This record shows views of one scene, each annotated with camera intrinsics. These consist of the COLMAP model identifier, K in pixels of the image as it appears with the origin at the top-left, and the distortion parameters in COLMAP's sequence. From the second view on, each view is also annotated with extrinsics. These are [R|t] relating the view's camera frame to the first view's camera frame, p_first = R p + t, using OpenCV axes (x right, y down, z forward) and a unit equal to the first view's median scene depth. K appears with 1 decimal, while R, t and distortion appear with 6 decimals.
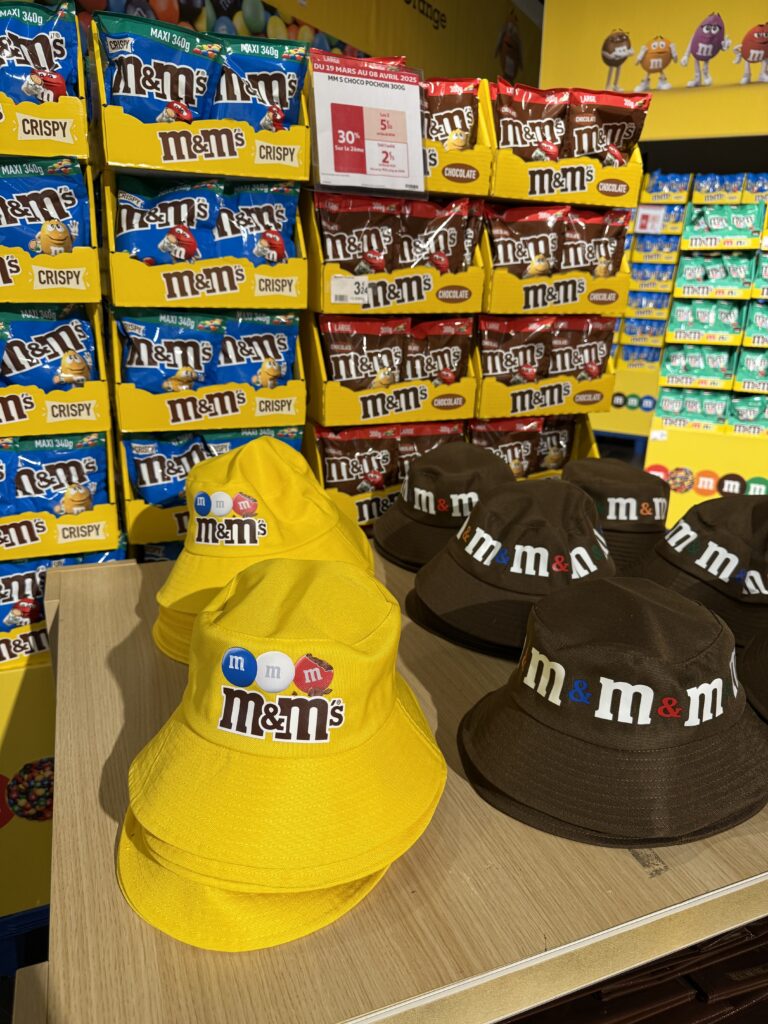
lens RADIAL K [[741.2, 0, 379.9], [0, 741.2, 506.4], [0, 0, 1]] dist [-0.013902, -0.004100]
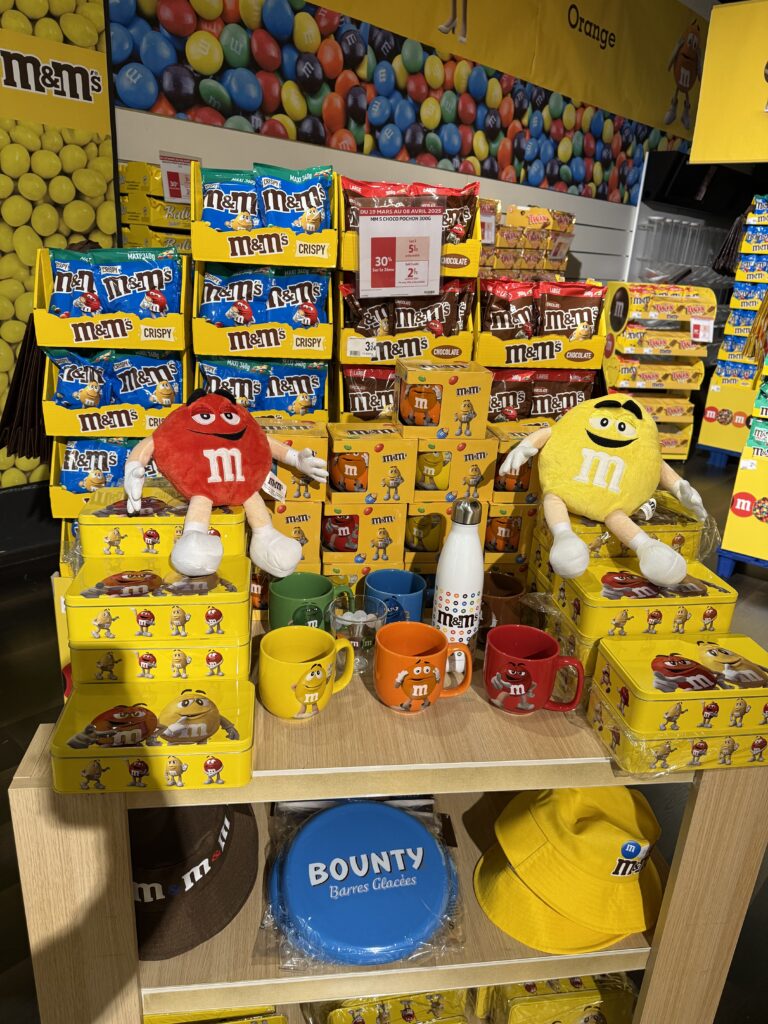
lens RADIAL K [[716.3, 0, 380.9], [0, 716.3, 495.2], [0, 0, 1]] dist [0.119115, -0.154901]
pose [[0.968476, 0.096289, -0.229746, 0.330945], [-0.096060, 0.995301, 0.012207, -0.041011], [0.229842, 0.010247, 0.973174, -0.289684]]
